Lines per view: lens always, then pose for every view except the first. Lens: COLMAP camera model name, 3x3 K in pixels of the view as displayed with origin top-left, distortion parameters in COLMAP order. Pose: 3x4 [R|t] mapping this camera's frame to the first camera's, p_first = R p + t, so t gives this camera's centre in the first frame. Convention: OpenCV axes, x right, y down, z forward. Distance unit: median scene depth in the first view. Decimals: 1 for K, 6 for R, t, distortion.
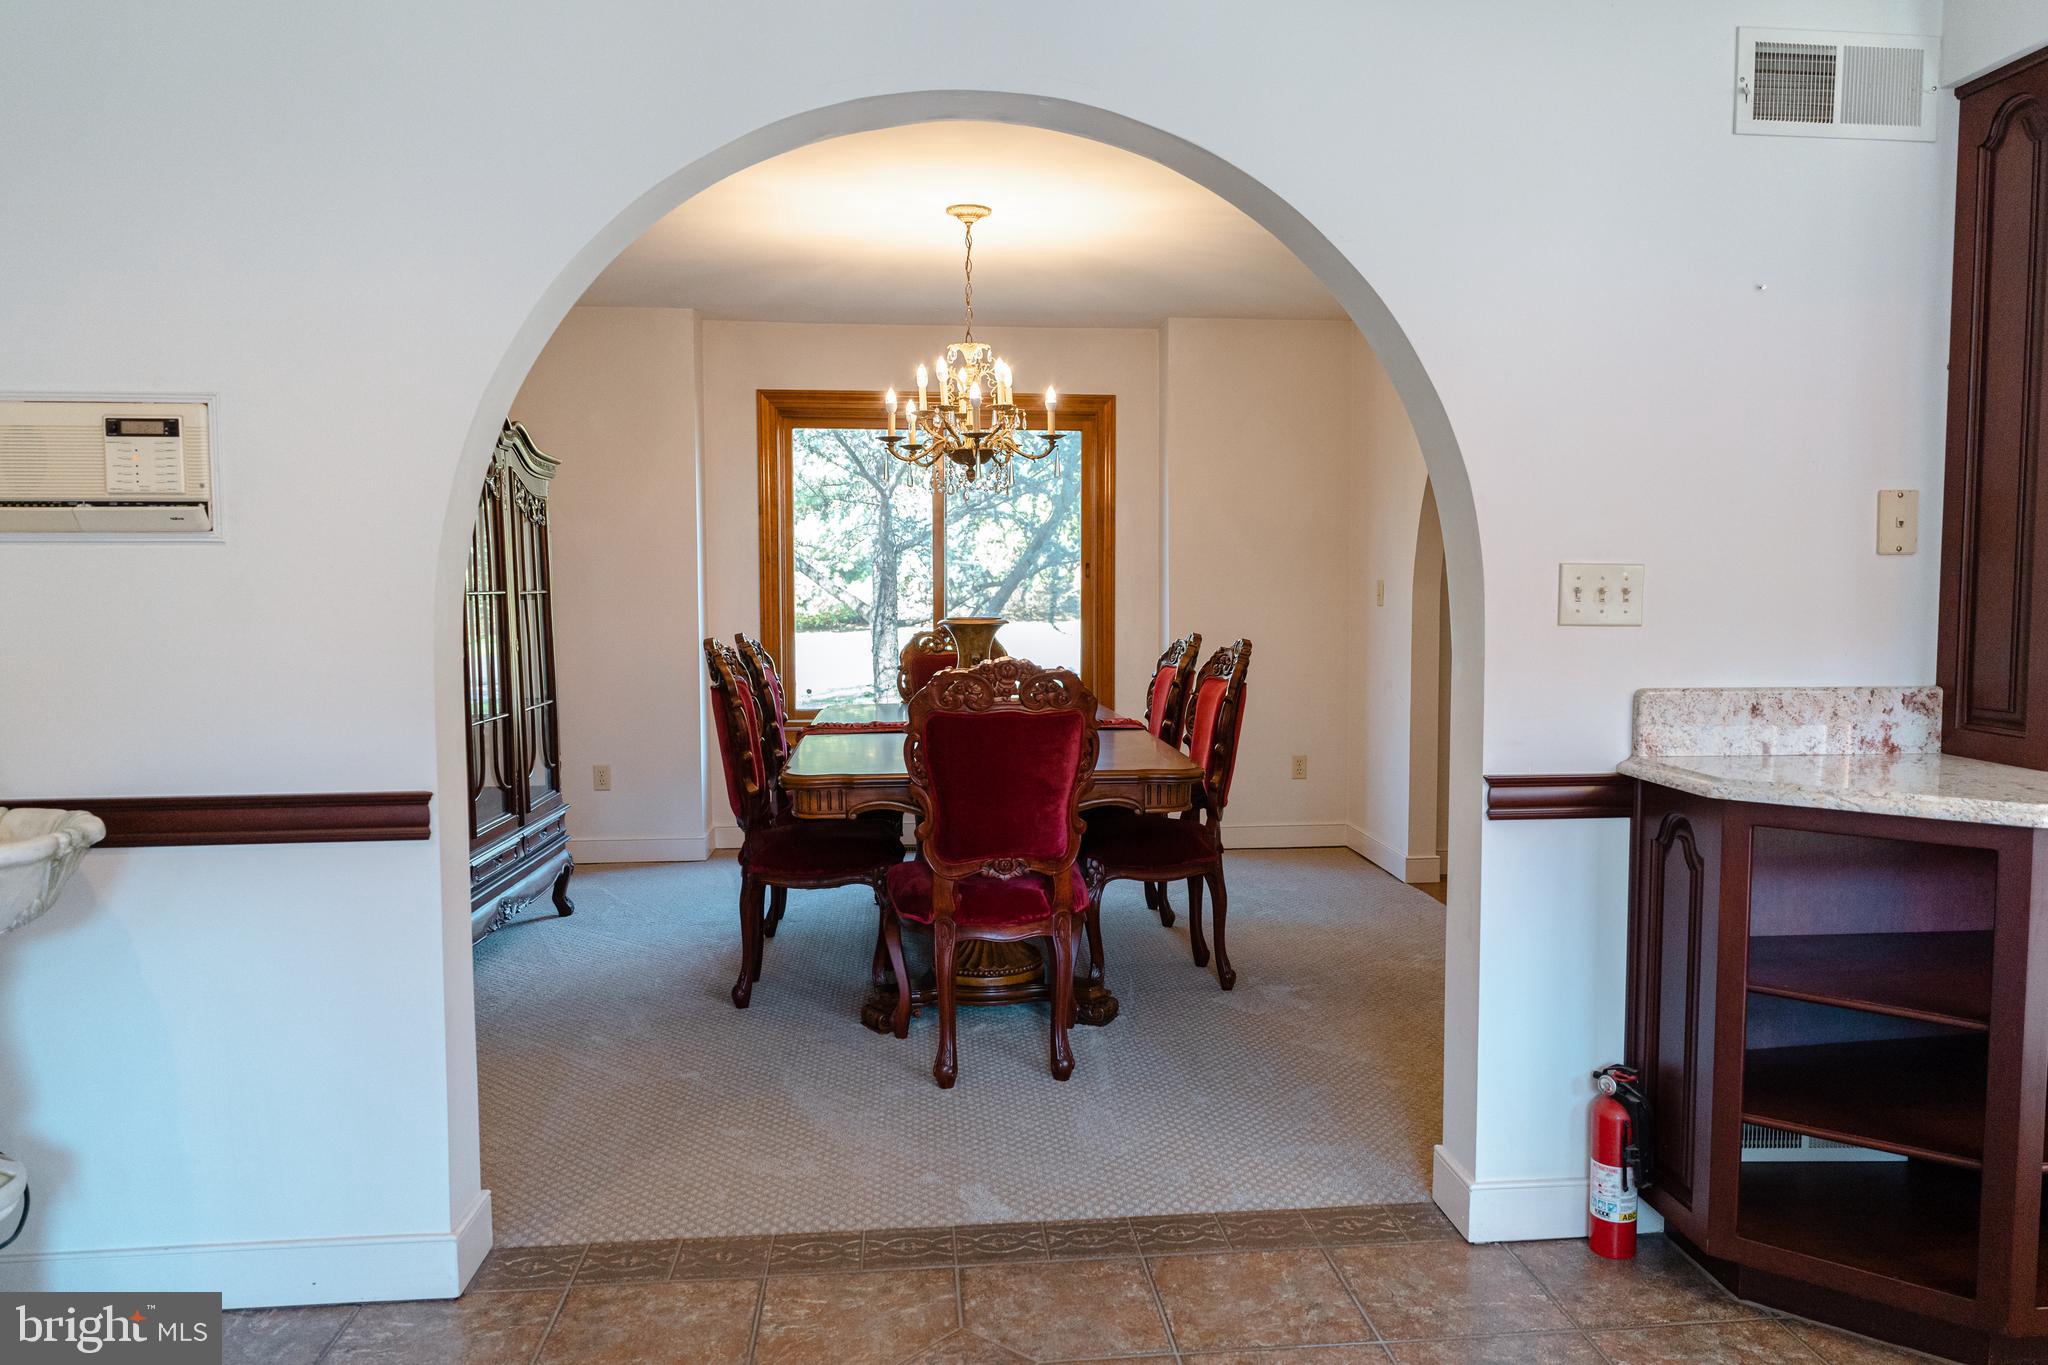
lens RADIAL K [[1474.5, 0, 1033.8], [0, 1474.5, 679.9], [0, 0, 1]] dist [-0.011791, 0.001540]
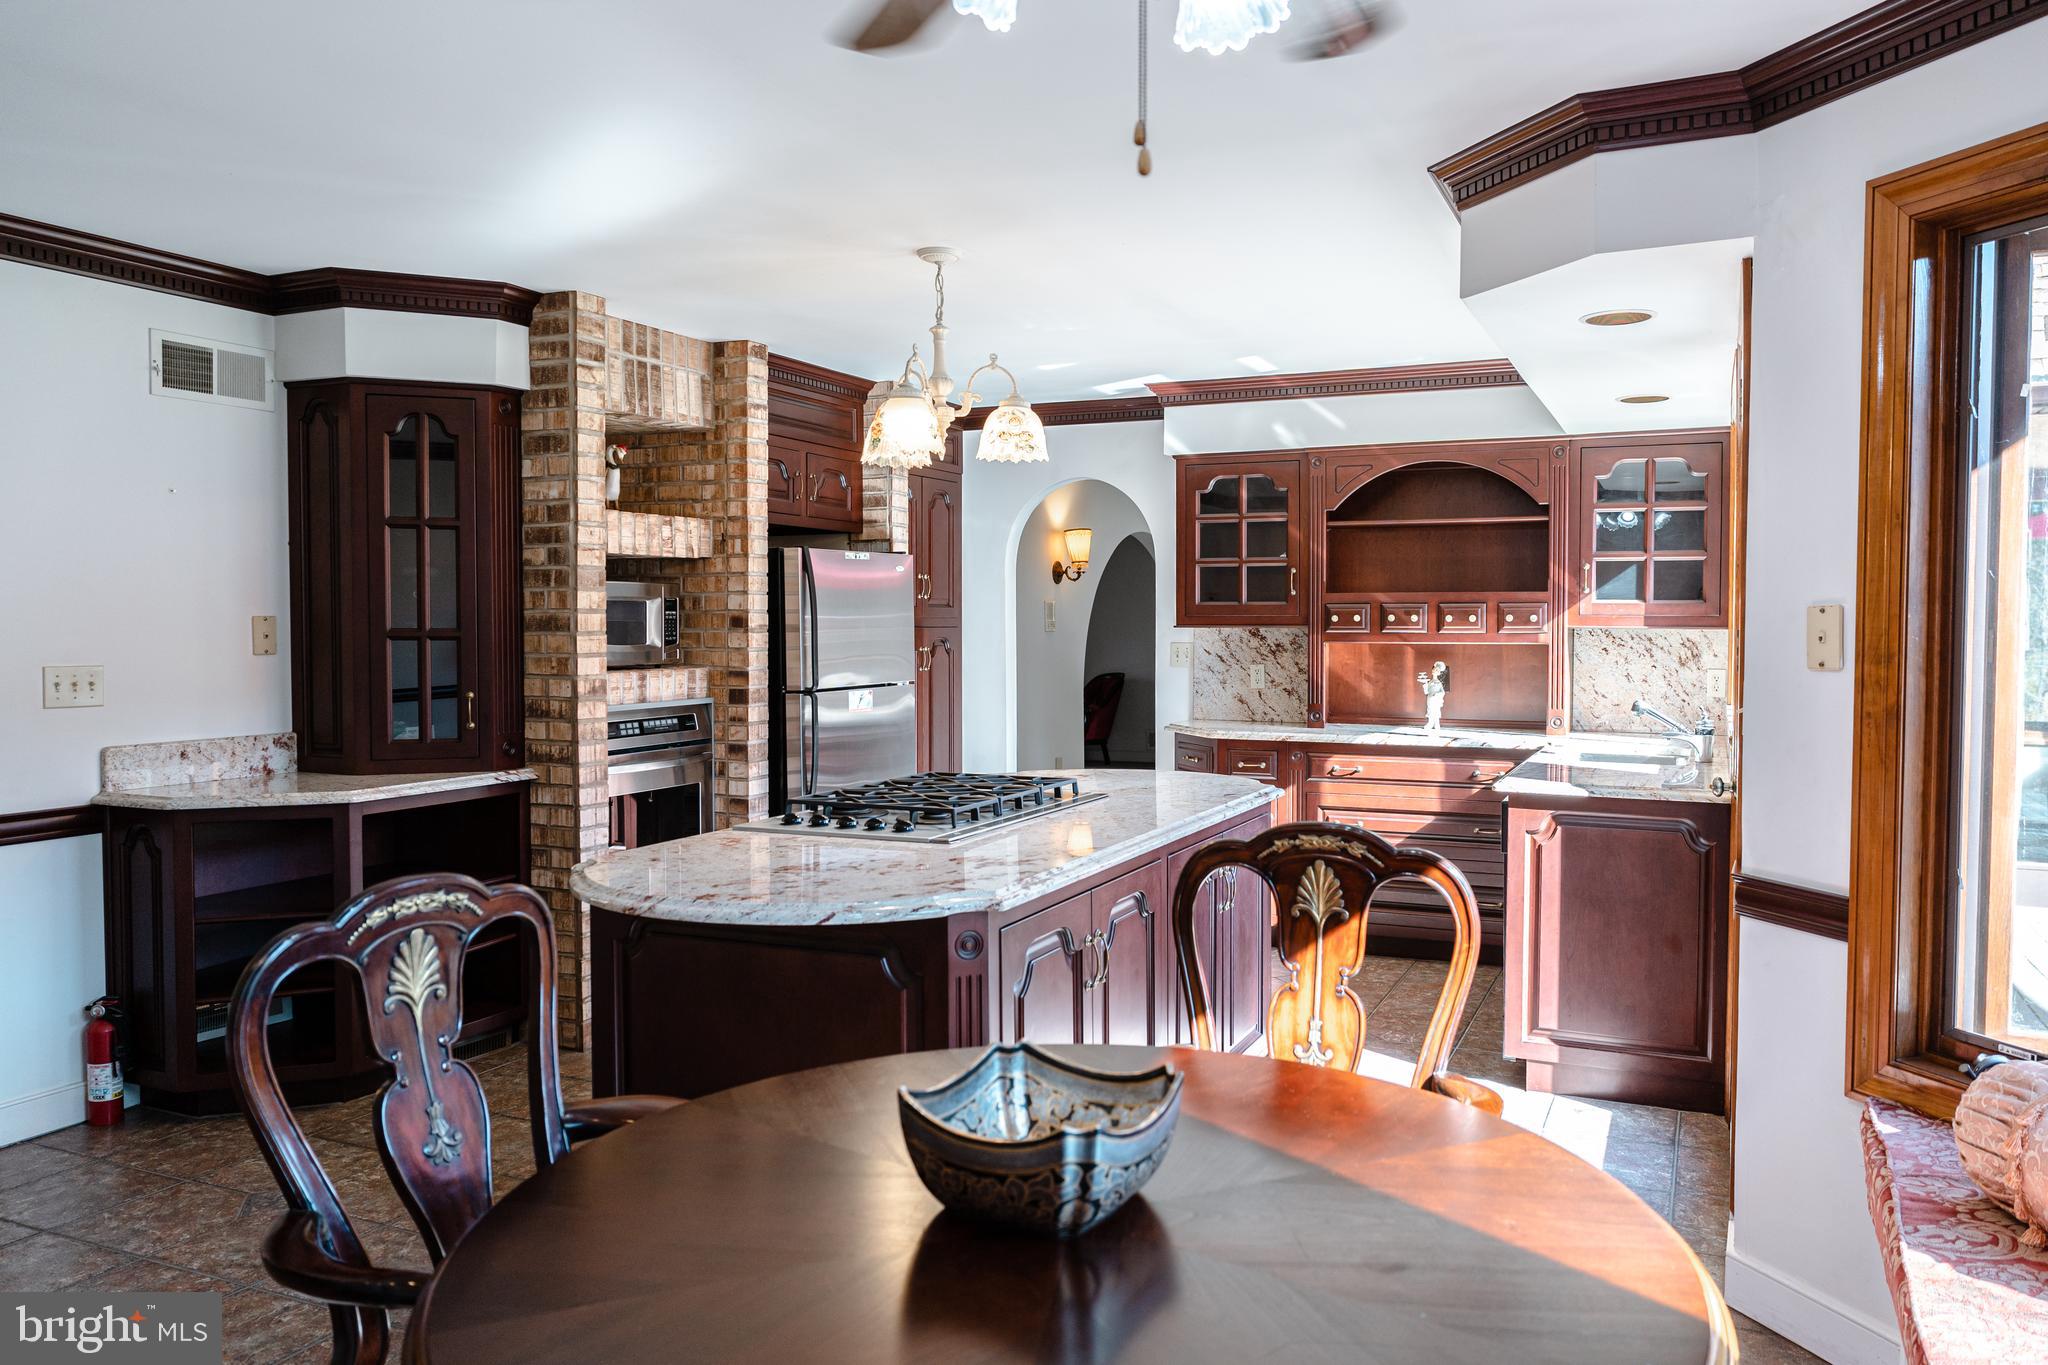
lens RADIAL K [[1382.4, 0, 1029.0], [0, 1382.4, 677.1], [0, 0, 1]] dist [-0.001121, 0.001271]
pose [[0.497780, -0.031278, 0.866739, -0.349243], [0.055858, 0.998431, 0.003951, -0.018469], [-0.865503, 0.046448, 0.498746, -0.544060]]
